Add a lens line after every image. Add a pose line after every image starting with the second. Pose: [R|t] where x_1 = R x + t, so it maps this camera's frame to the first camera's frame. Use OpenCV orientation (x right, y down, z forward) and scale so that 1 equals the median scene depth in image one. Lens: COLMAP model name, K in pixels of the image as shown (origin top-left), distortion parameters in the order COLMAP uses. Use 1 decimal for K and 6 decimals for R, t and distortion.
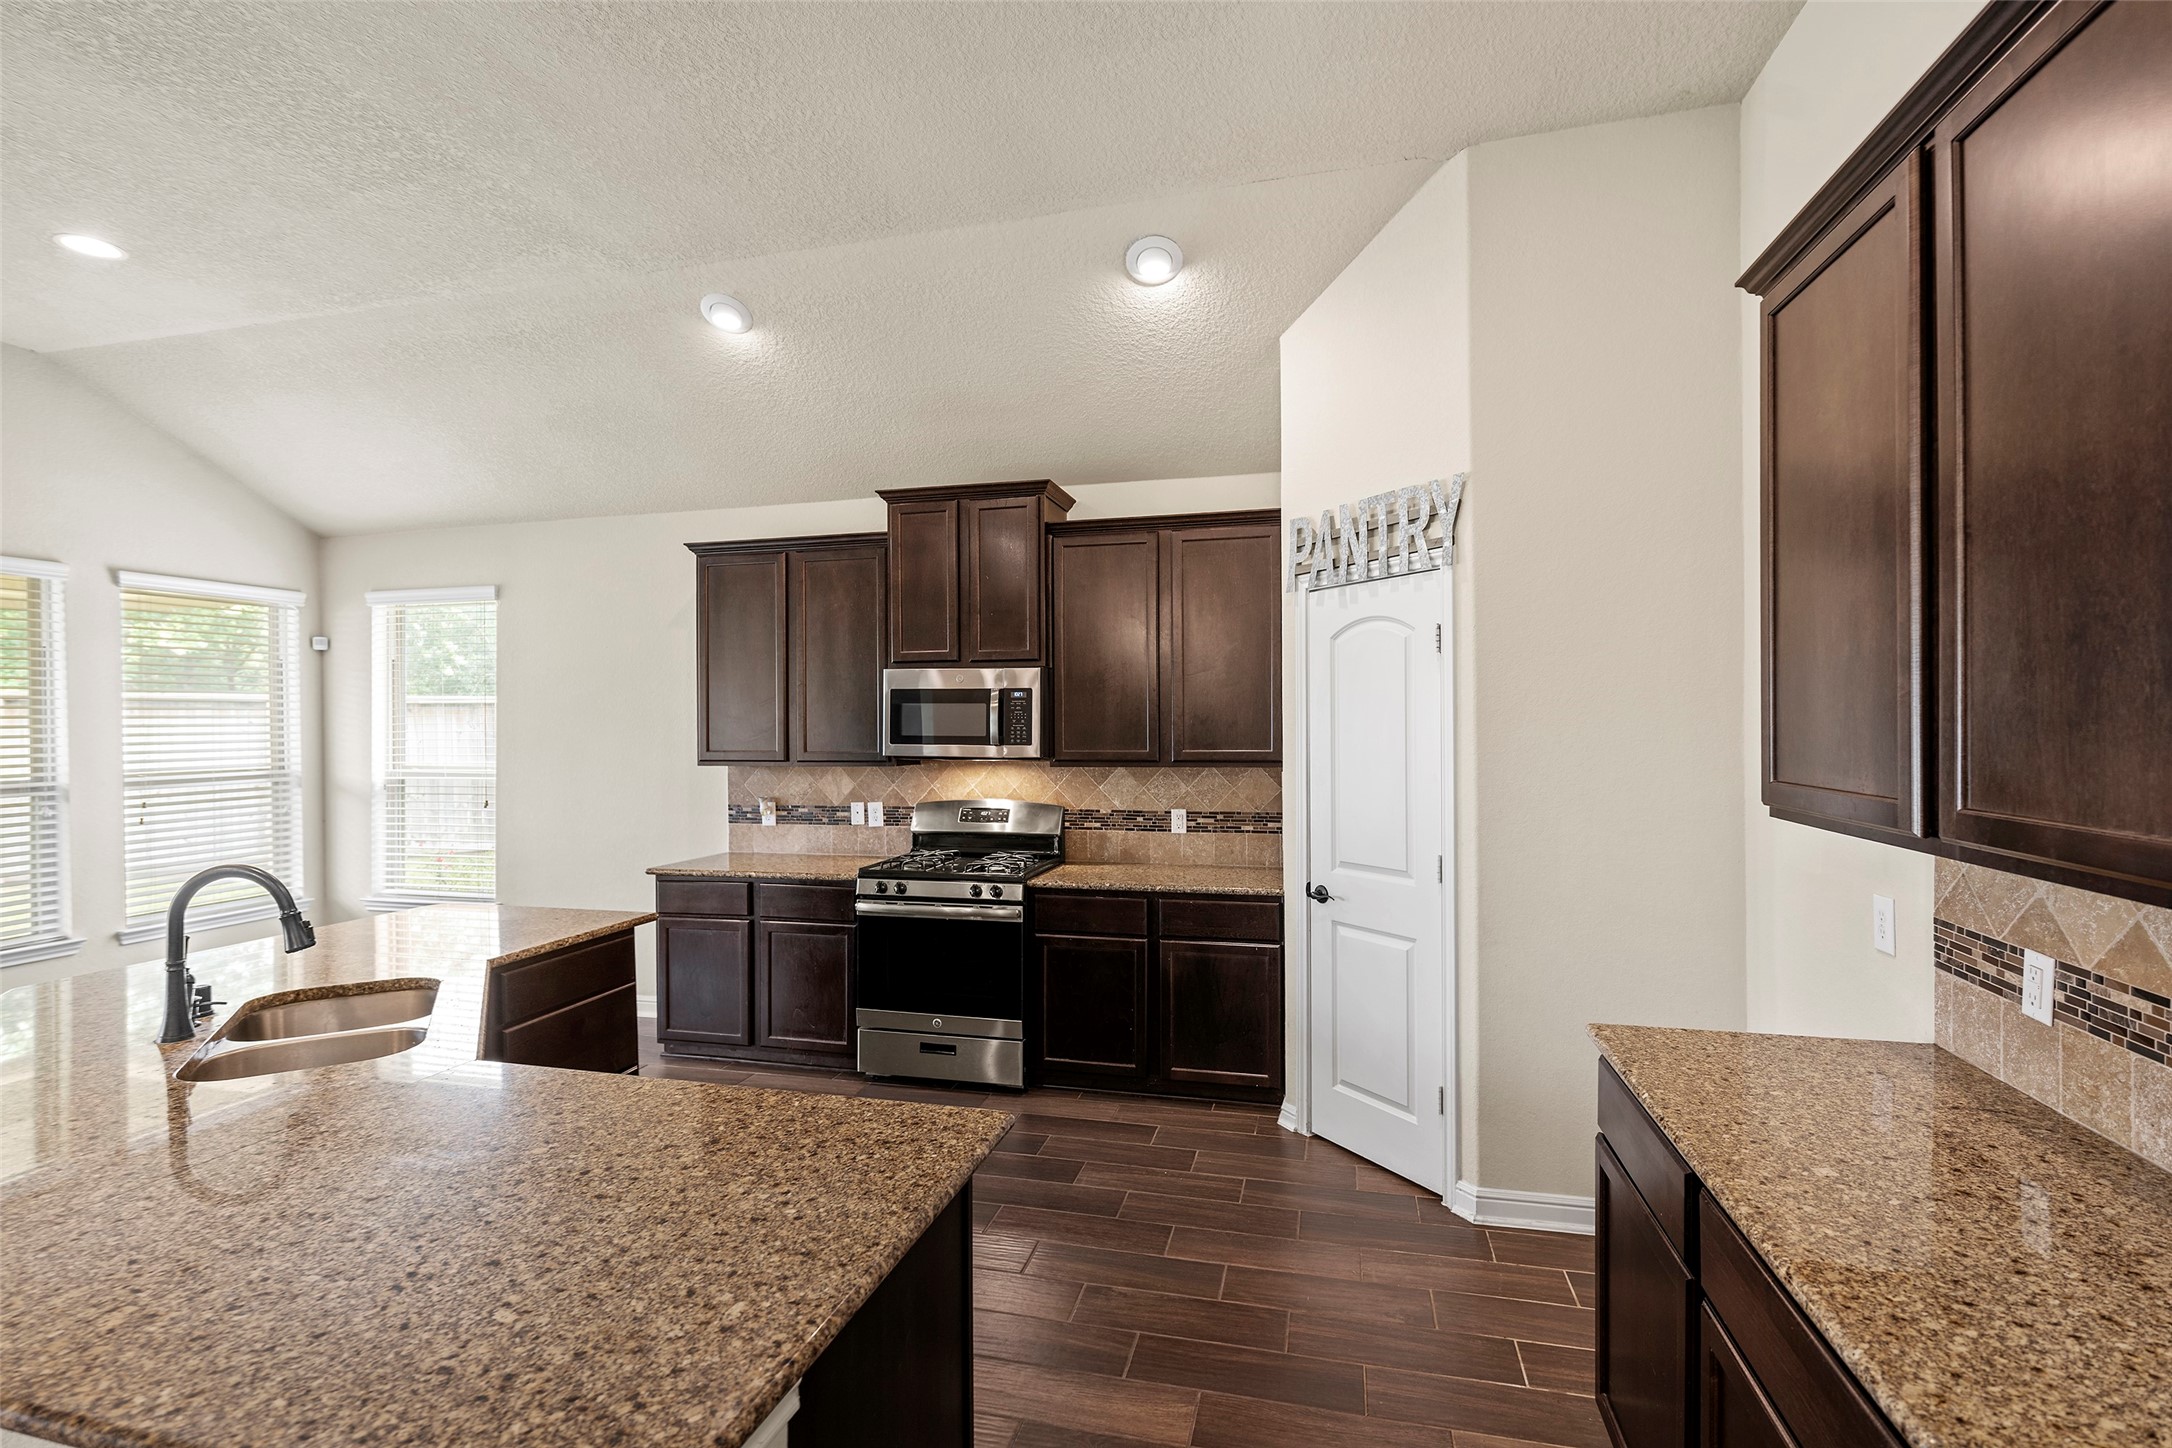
lens RADIAL K [[996.6, 0, 1103.1], [0, 996.6, 727.6], [0, 0, 1]] dist [-0.003871, -0.001411]
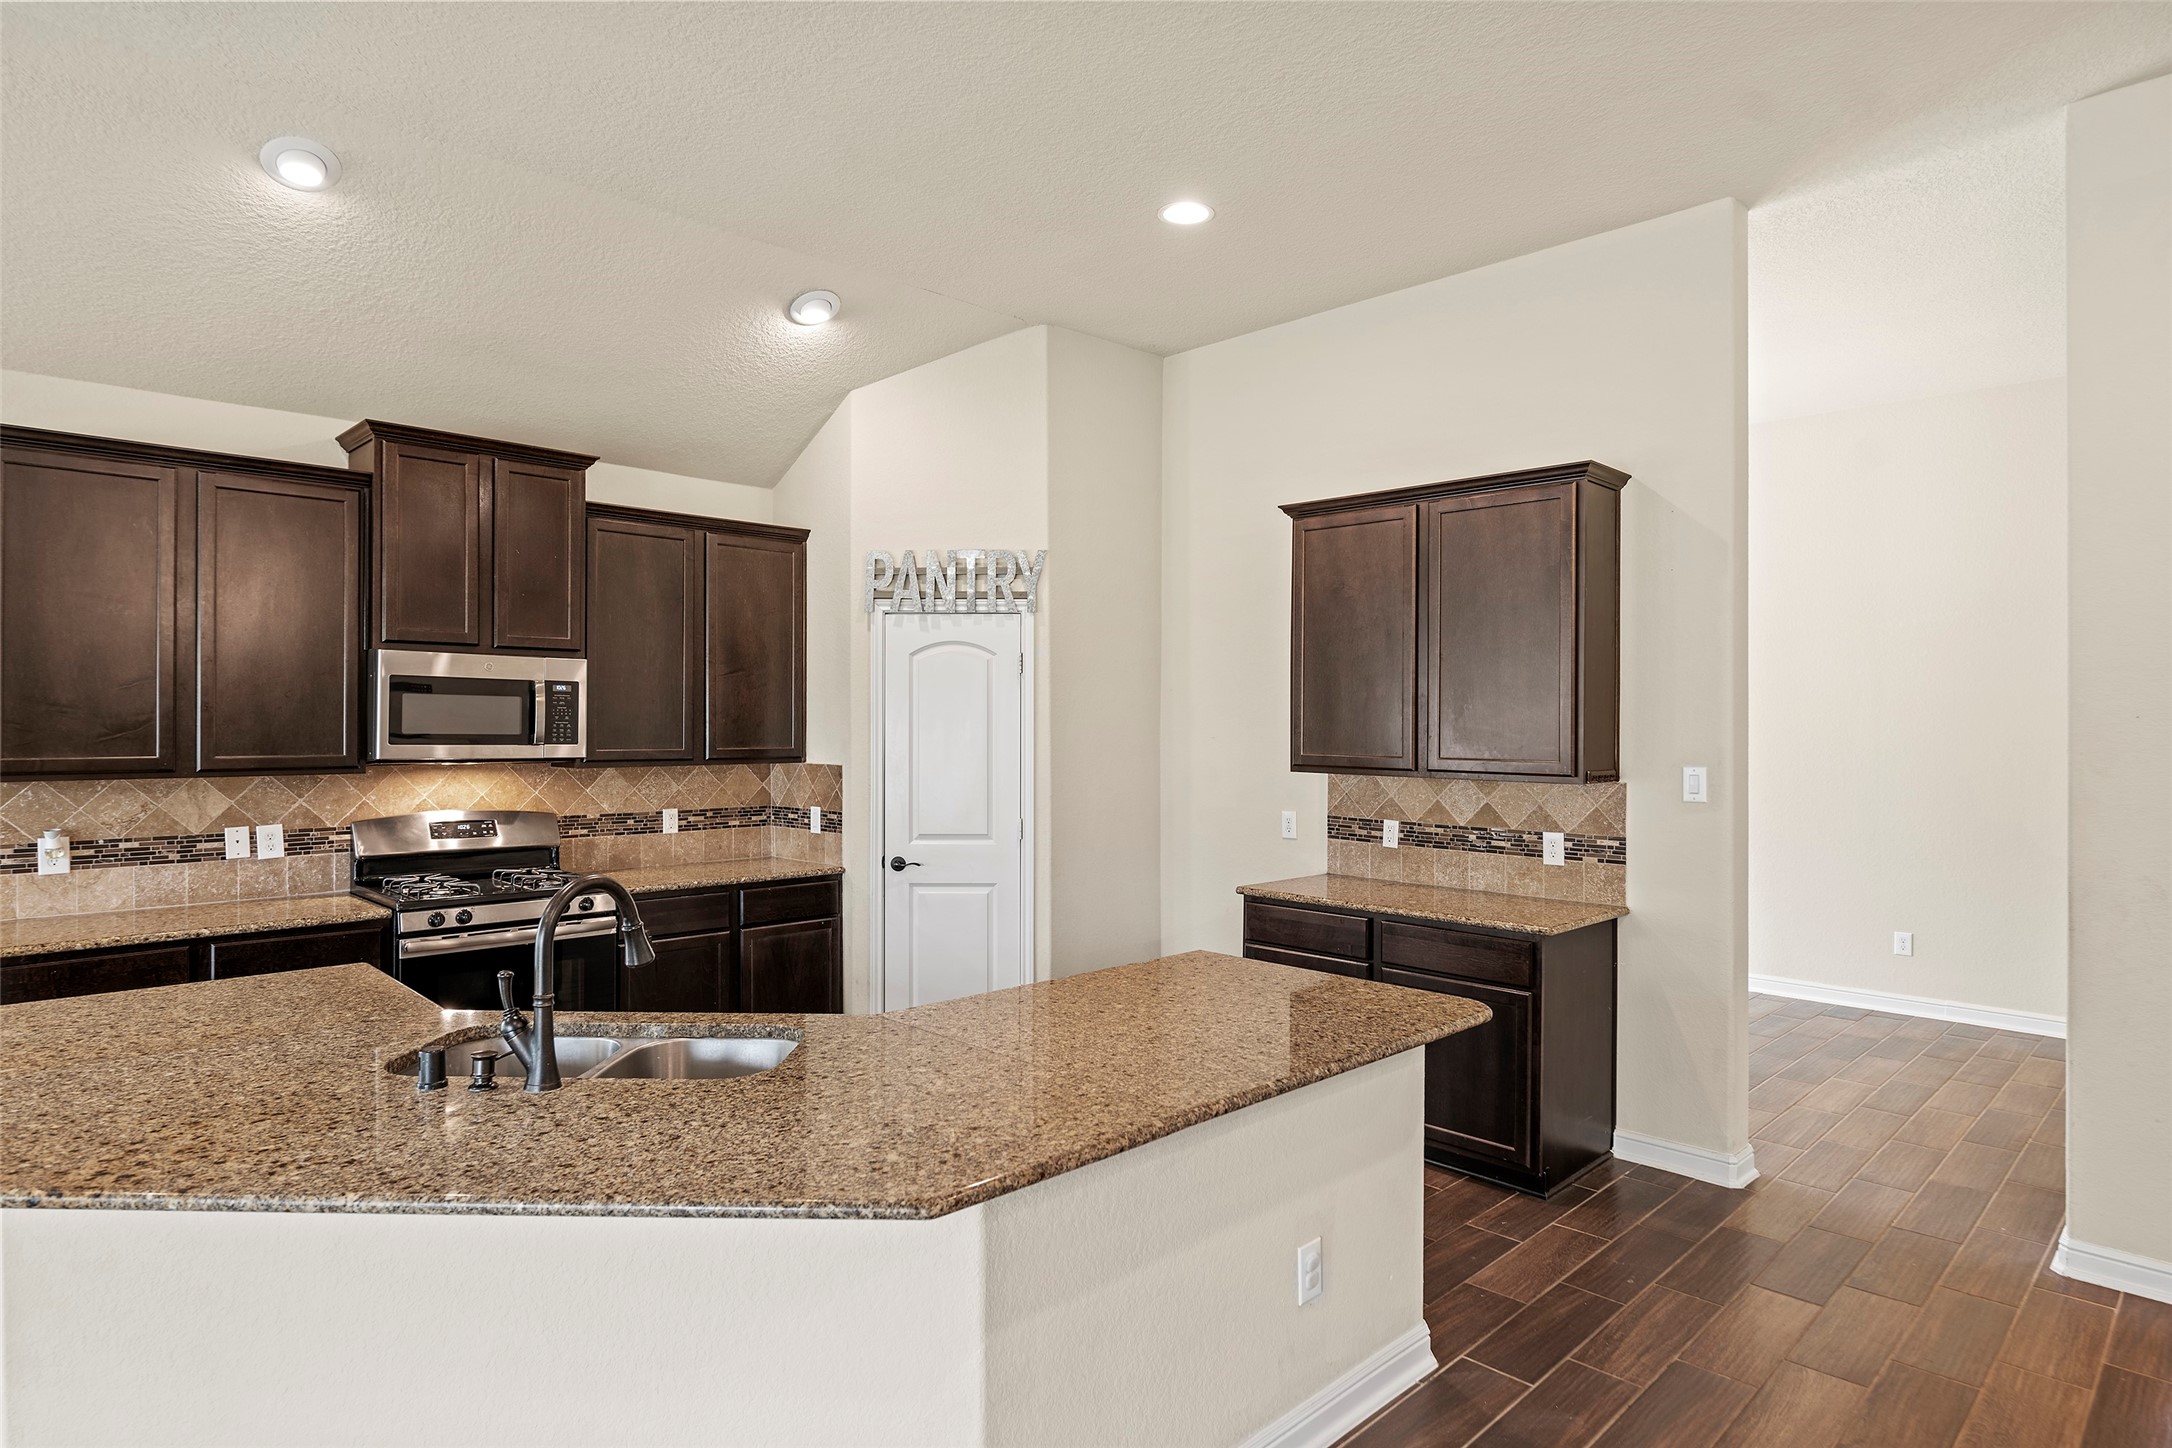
lens RADIAL K [[1184.0, 0, 1085.6], [0, 1184.0, 722.0], [0, 0, 1]] dist [-0.001689, 0.000665]
pose [[0.527288, 0.009847, 0.849629, -0.698659], [-0.004070, 0.999951, -0.009063, 0.004932], [-0.849677, 0.001321, 0.527302, 0.034270]]
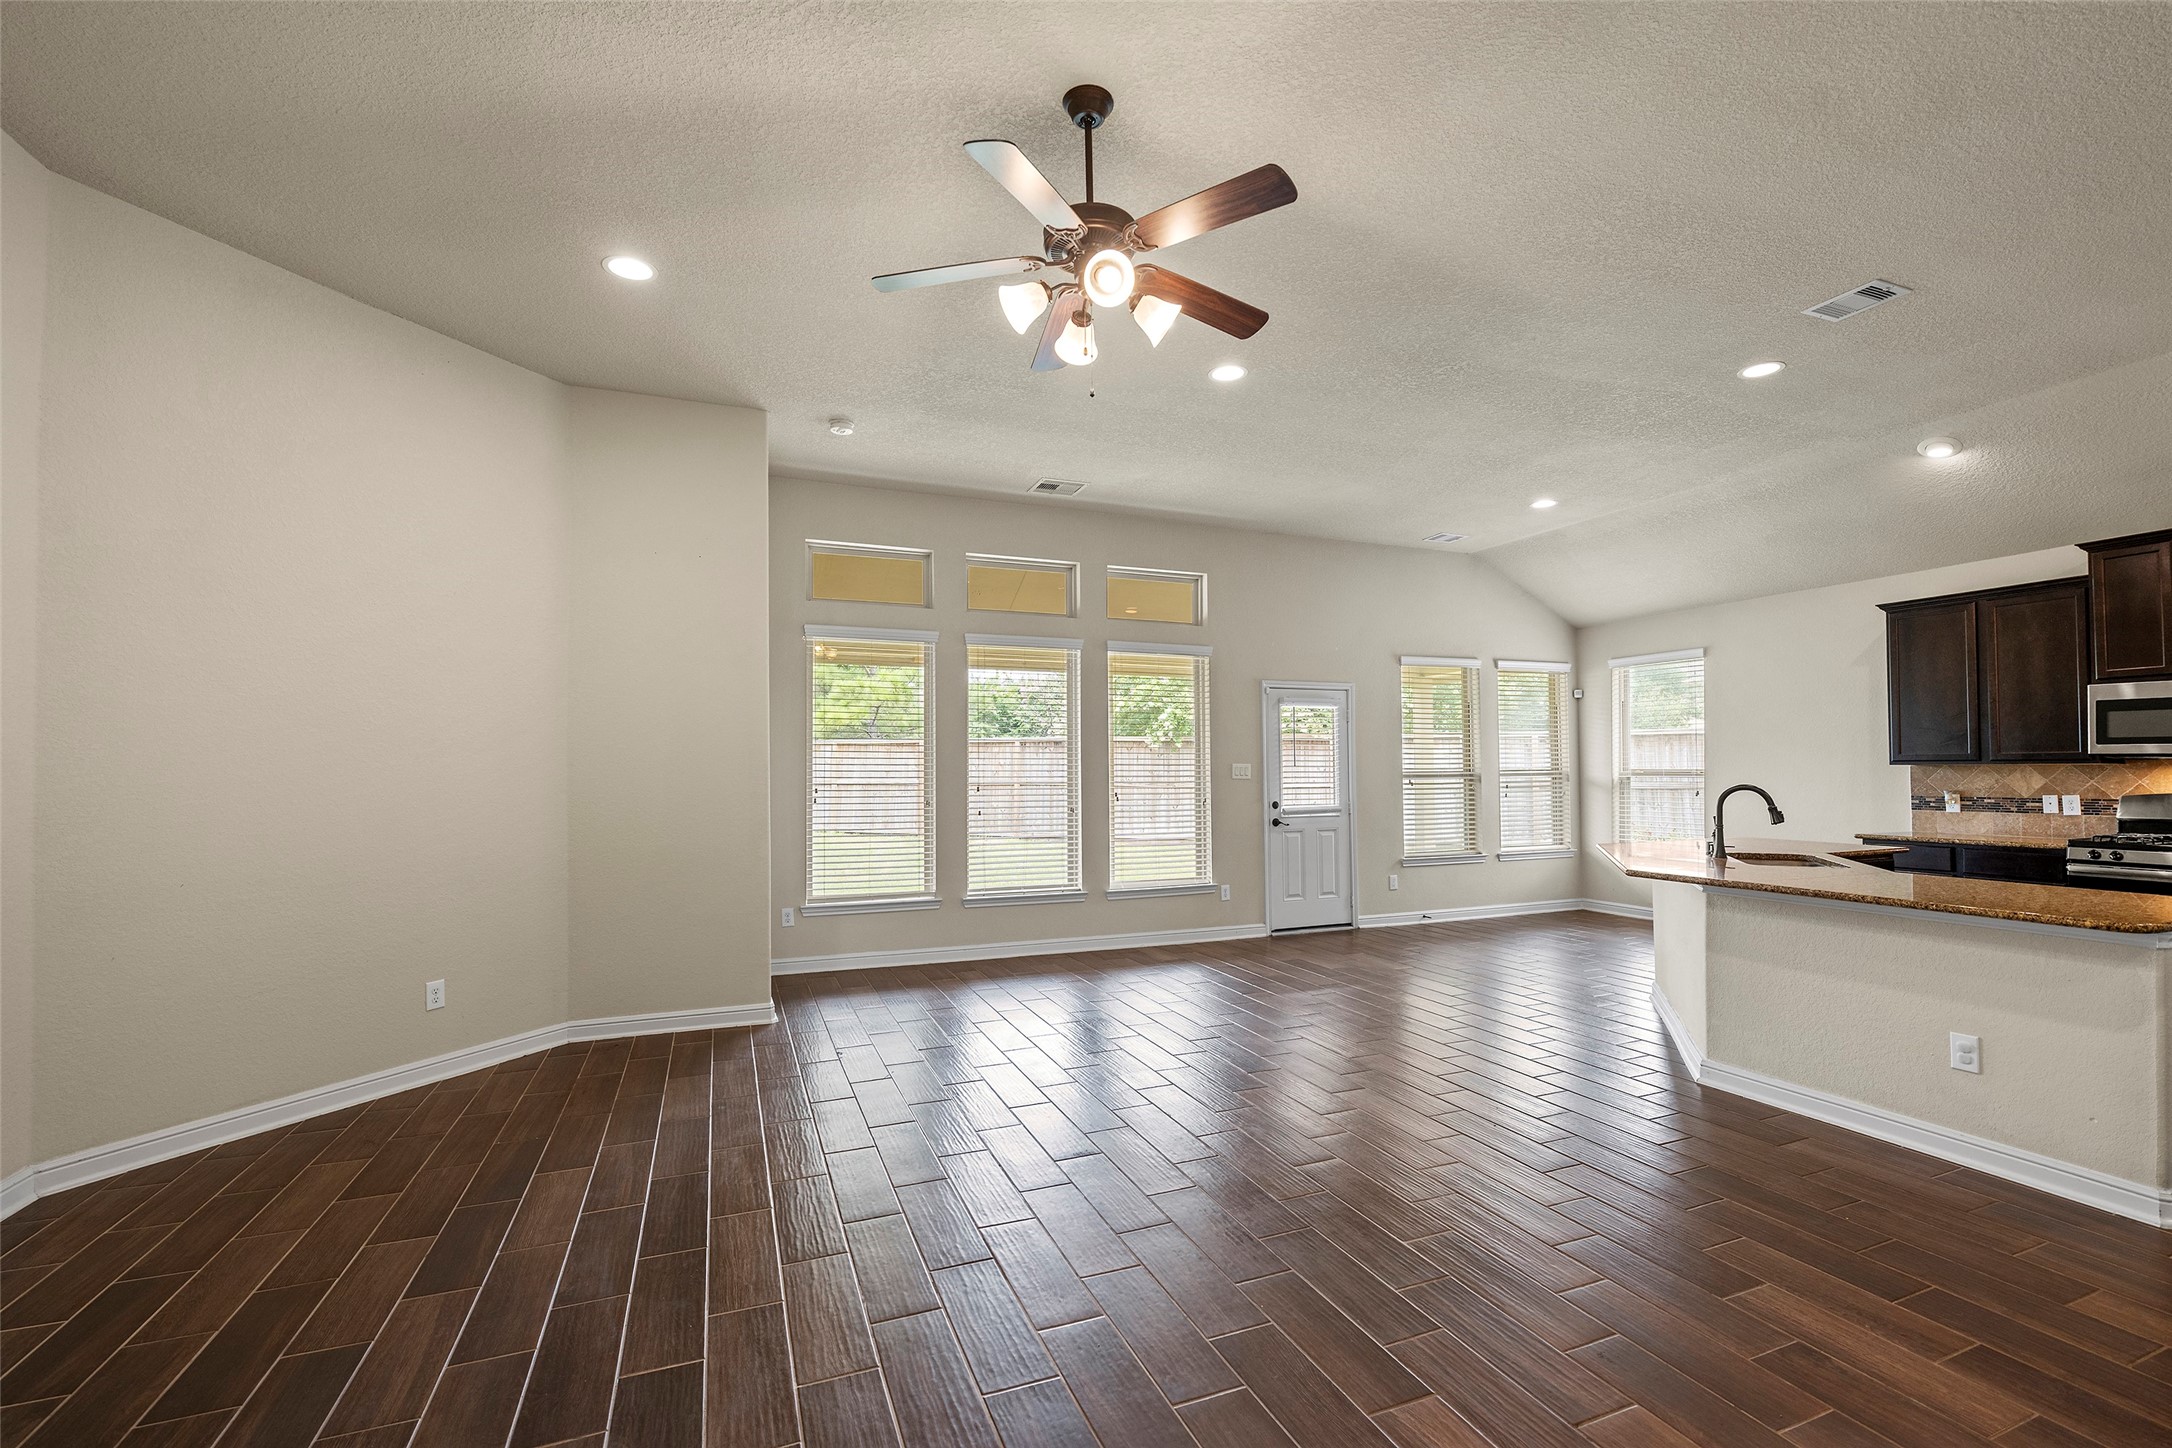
lens RADIAL K [[947.4, 0, 1093.0], [0, 947.4, 746.5], [0, 0, 1]] dist [-0.004397, -0.000881]
pose [[0.582795, -0.016088, -0.812460, 0.011610], [-0.001476, 0.999781, -0.020856, 0.044340], [0.812618, 0.013354, 0.582644, -0.687791]]
